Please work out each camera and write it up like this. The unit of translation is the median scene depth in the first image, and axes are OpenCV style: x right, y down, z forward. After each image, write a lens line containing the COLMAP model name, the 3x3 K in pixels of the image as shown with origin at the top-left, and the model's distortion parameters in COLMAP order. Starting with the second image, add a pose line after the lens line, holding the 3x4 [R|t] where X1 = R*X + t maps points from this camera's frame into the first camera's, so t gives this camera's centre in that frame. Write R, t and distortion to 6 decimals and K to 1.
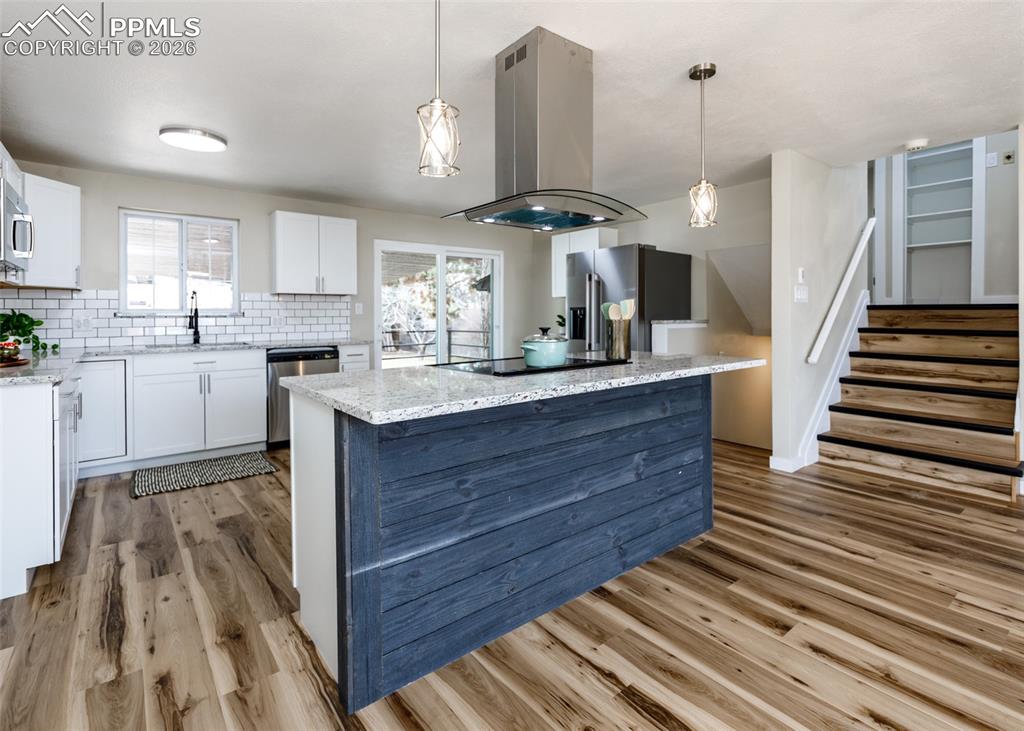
lens RADIAL K [[490.4, 0, 502.9], [0, 490.4, 321.8], [0, 0, 1]] dist [0.002966, -0.000962]
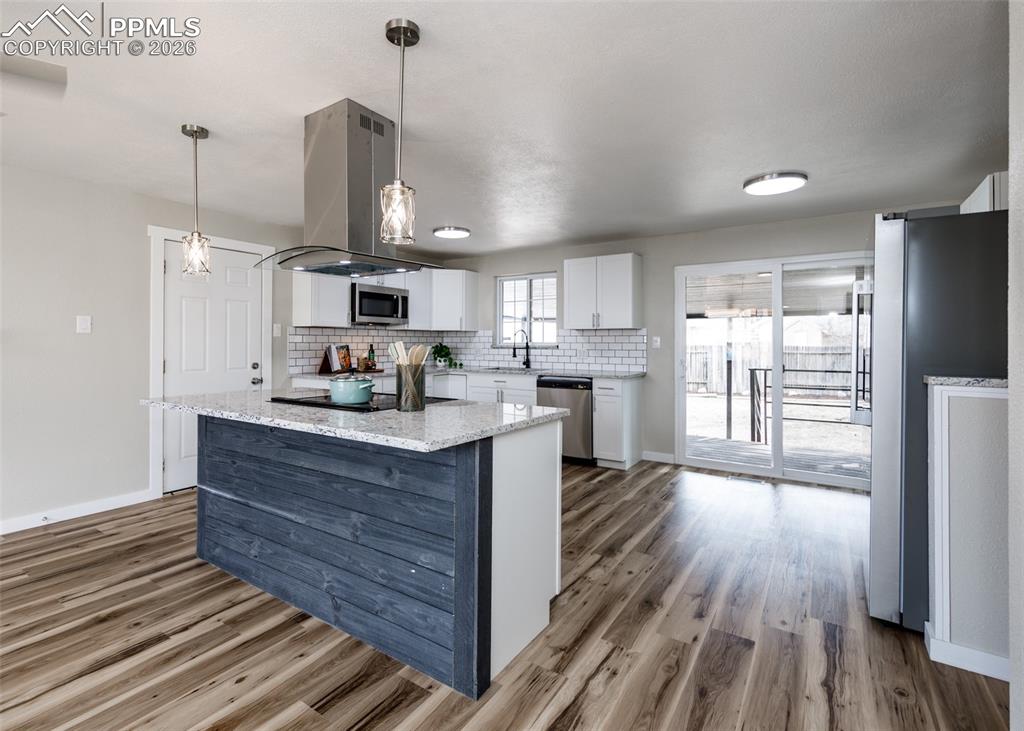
lens RADIAL K [[490.4, 0, 496.0], [0, 490.4, 338.6], [0, 0, 1]] dist [0.002966, -0.000962]
pose [[0.310072, -0.000112, -0.950713, 0.745321], [-0.017720, 0.999826, -0.005897, -0.032169], [0.950548, 0.018675, 0.310016, 0.585905]]
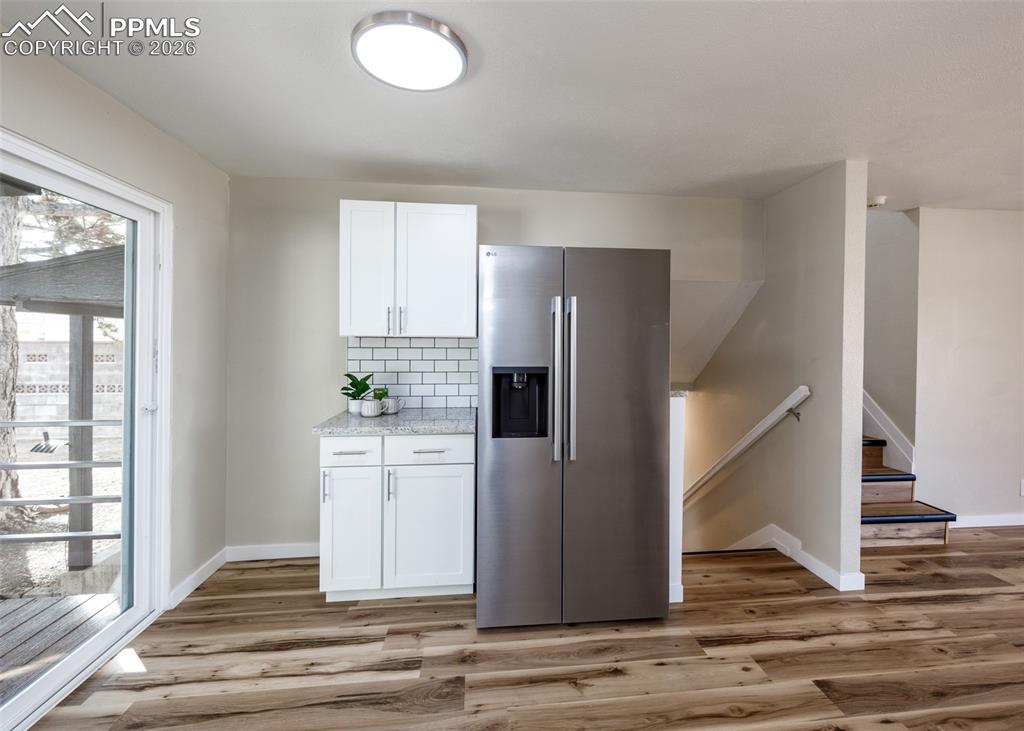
lens RADIAL K [[450.6, 0, 525.7], [0, 450.6, 345.9], [0, 0, 1]] dist [-0.000287, -0.000813]
pose [[0.520913, 0.004036, 0.853600, -0.262948], [0.001940, 0.999981, -0.005913, -0.061290], [-0.853607, 0.004736, 0.520895, 1.046237]]
